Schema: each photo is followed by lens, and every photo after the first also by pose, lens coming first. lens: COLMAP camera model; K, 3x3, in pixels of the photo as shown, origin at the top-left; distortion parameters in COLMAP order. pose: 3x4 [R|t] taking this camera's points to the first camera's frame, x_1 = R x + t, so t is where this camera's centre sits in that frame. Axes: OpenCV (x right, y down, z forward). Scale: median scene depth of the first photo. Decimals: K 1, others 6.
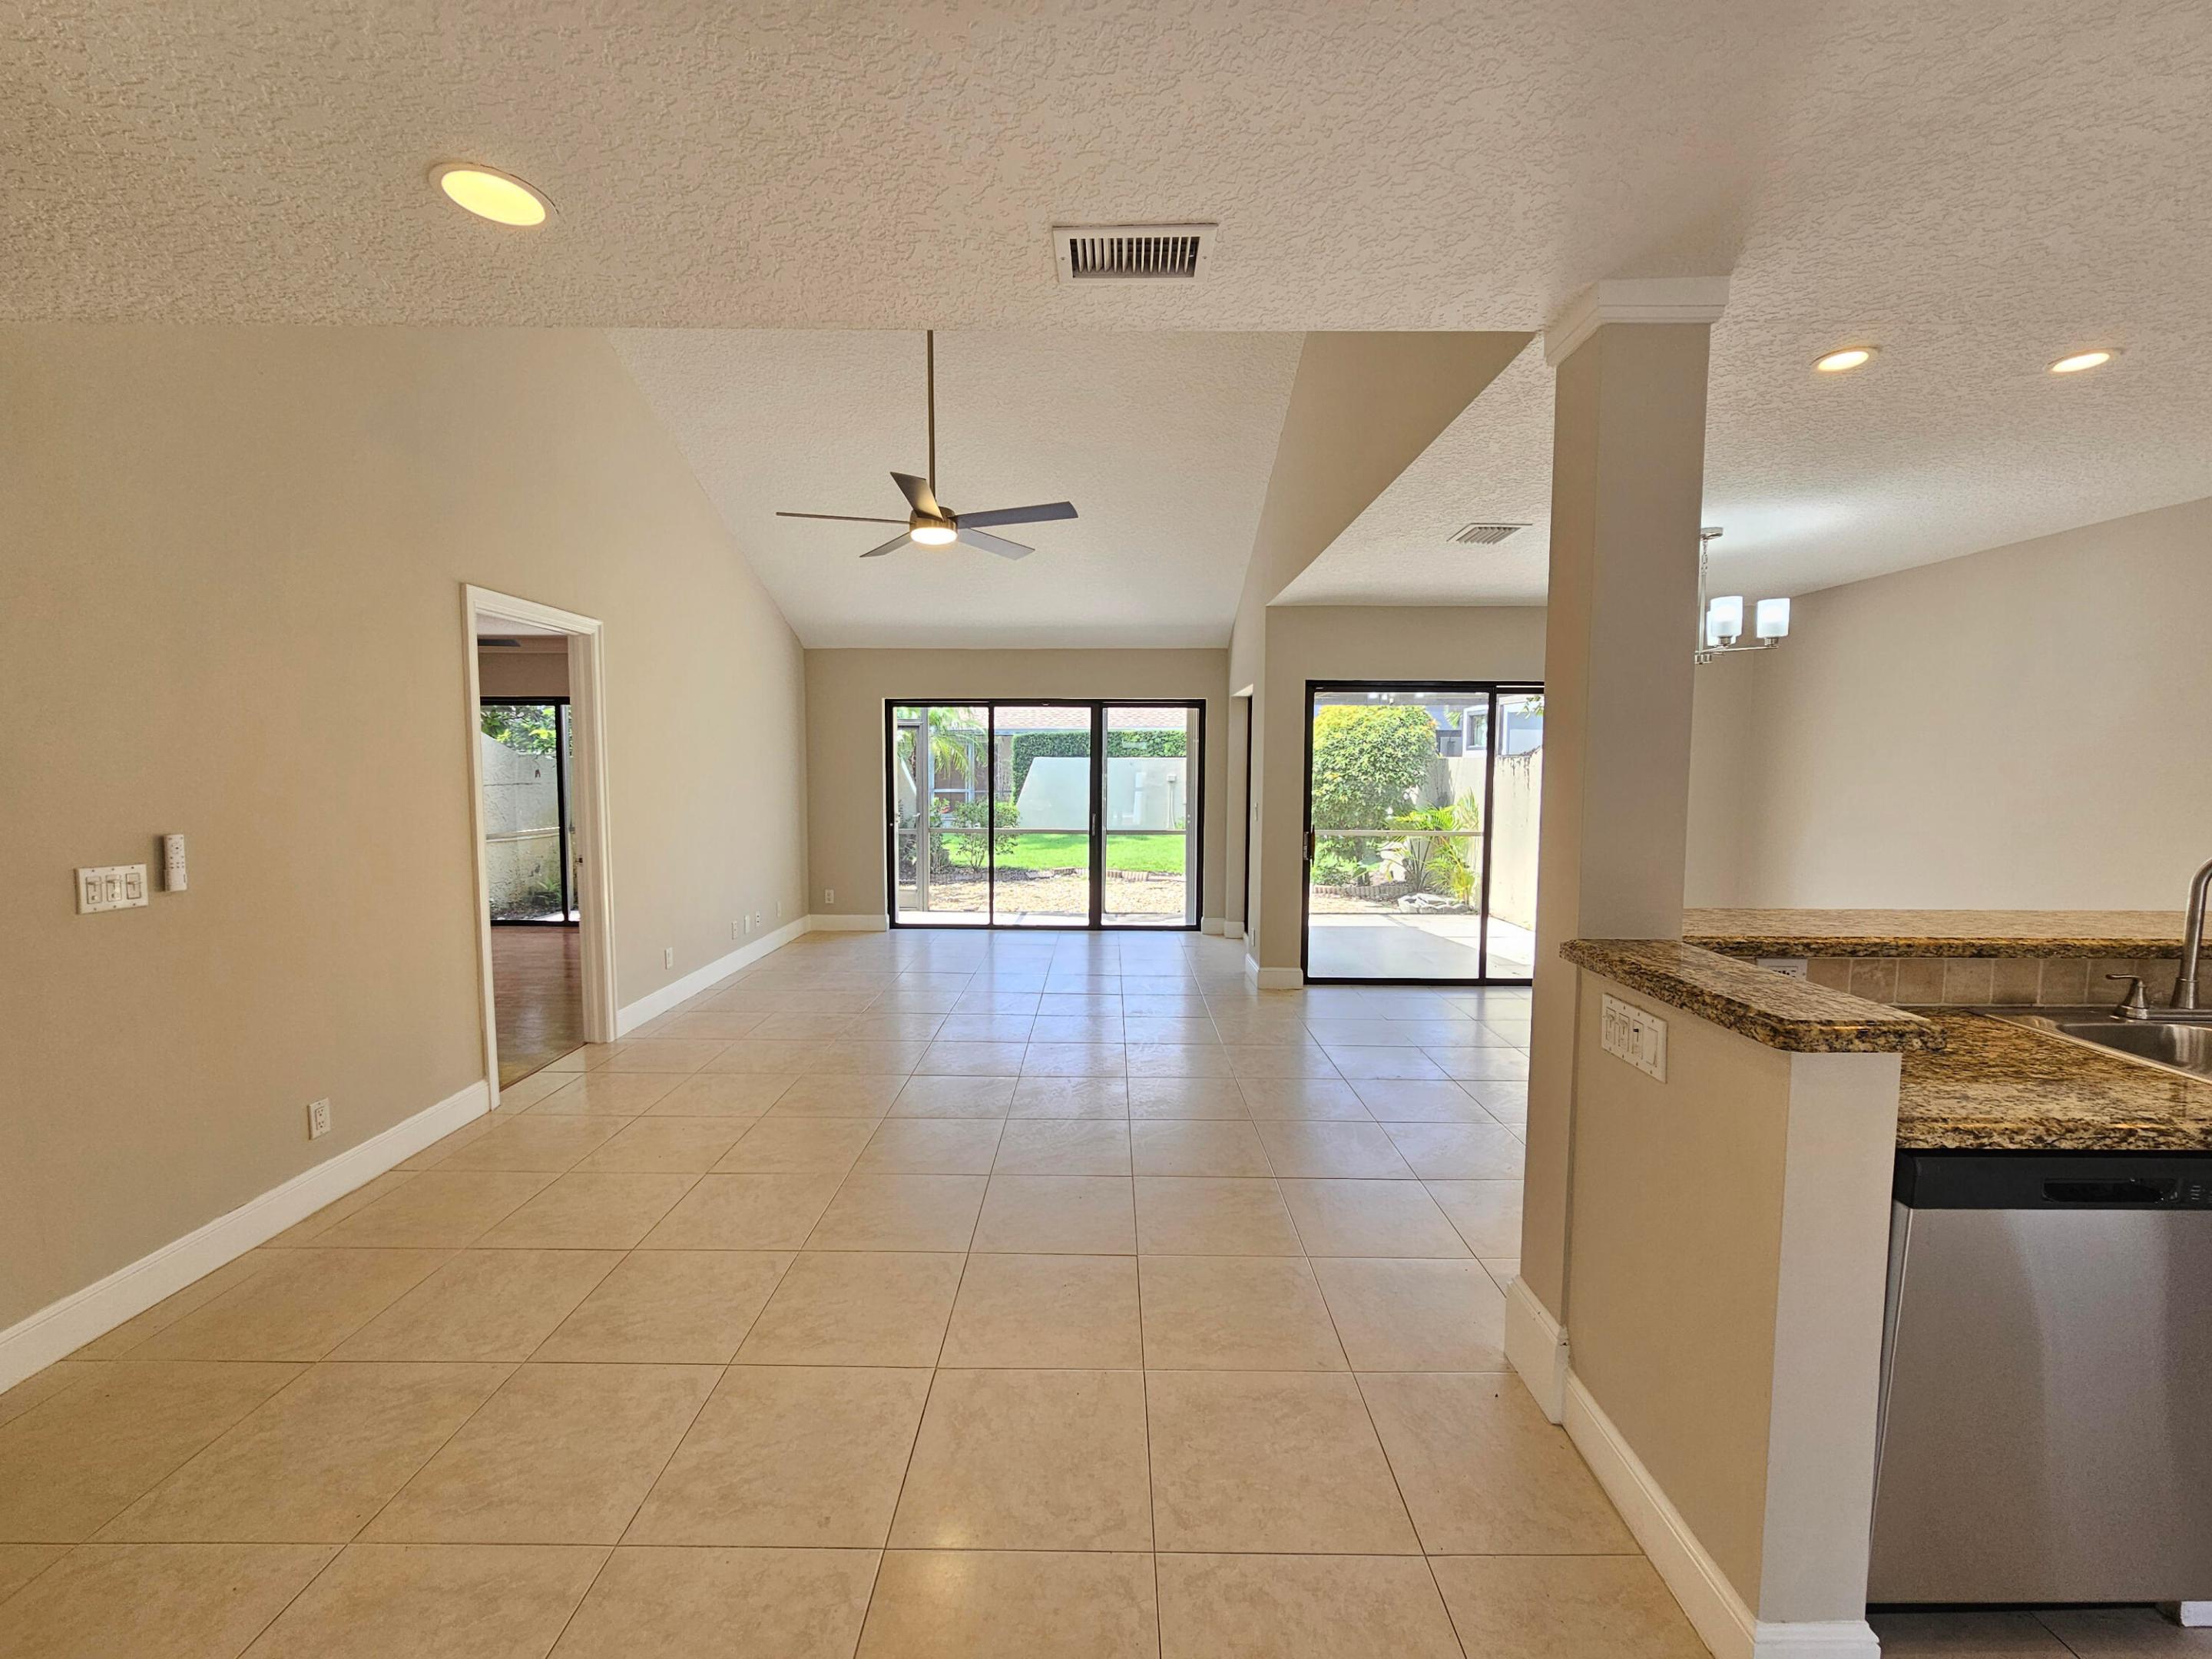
lens RADIAL K [[904.9, 0, 1114.2], [0, 904.9, 834.2], [0, 0, 1]] dist [-0.005071, 0.000922]
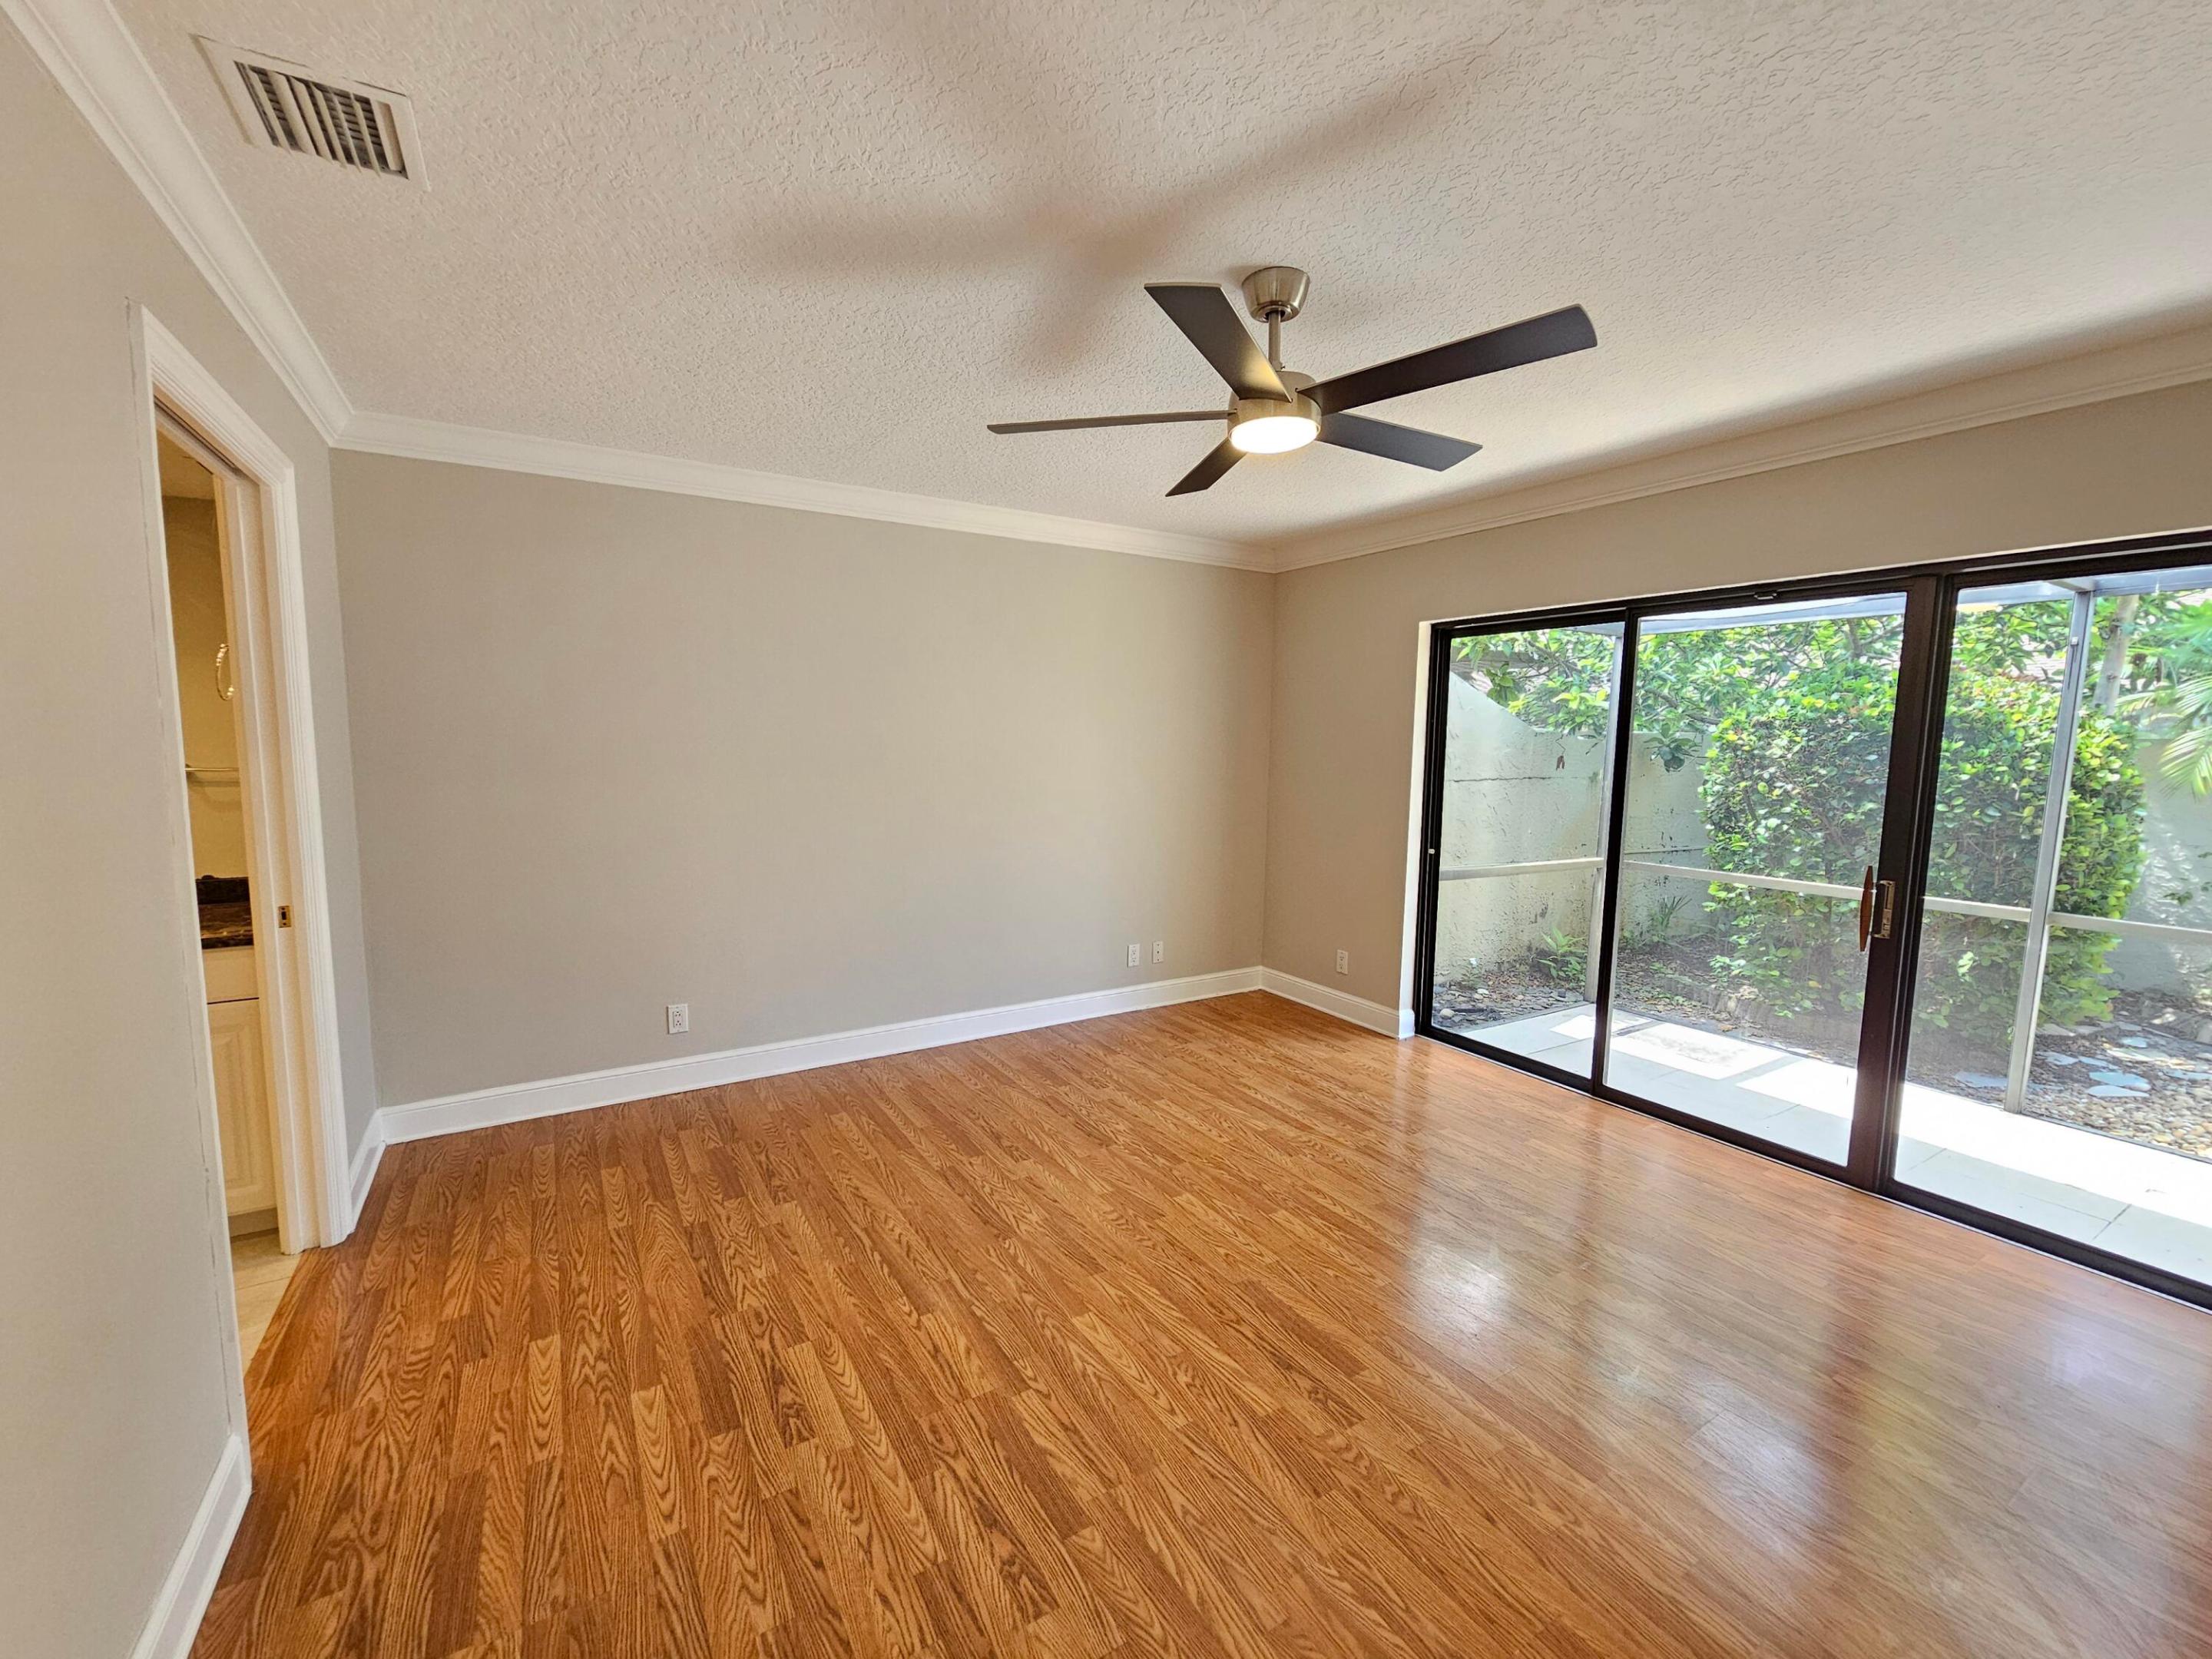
lens RADIAL K [[904.9, 0, 1066.4], [0, 904.9, 824.0], [0, 0, 1]] dist [-0.005071, 0.000922]
pose [[0.497811, 0.088814, -0.862726, -0.265848], [-0.077990, 0.995297, 0.057460, -0.034615], [0.863772, 0.038679, 0.502397, 0.392022]]
